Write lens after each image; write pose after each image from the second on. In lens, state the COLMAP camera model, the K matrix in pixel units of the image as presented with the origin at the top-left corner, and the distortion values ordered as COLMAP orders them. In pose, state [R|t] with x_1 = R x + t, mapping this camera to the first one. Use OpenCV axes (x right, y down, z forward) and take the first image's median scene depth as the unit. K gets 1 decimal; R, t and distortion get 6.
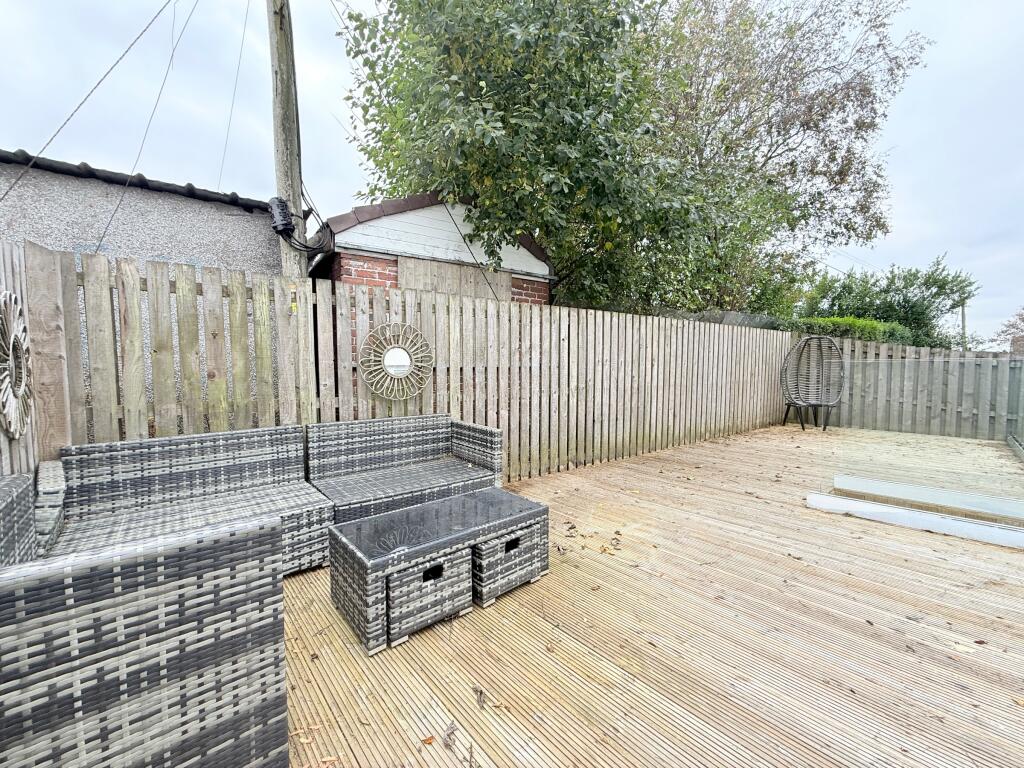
lens RADIAL K [[406.8, 0, 507.3], [0, 406.8, 386.2], [0, 0, 1]] dist [-0.000956, 0.000453]
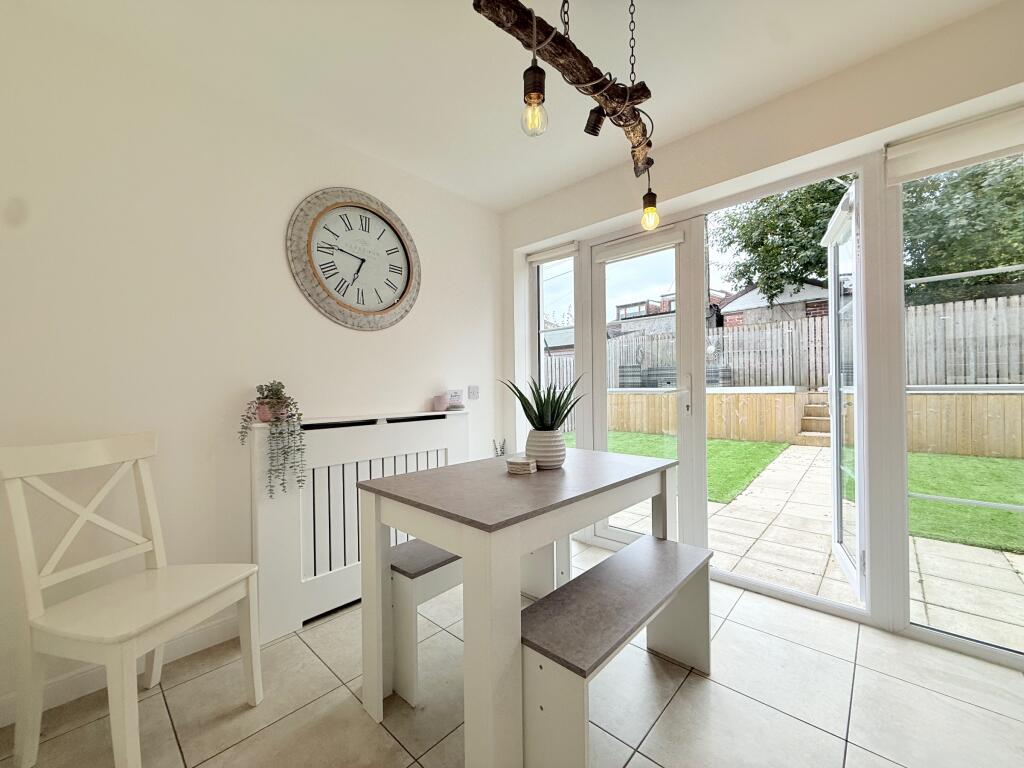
lens RADIAL K [[406.8, 0, 511.6], [0, 406.8, 390.9], [0, 0, 1]] dist [-0.000956, 0.000453]
pose [[0.104269, 0.014431, -0.994444, 2.694593], [-0.041269, 0.999096, 0.010172, 0.296225], [0.993692, 0.039979, 0.104771, -0.936012]]
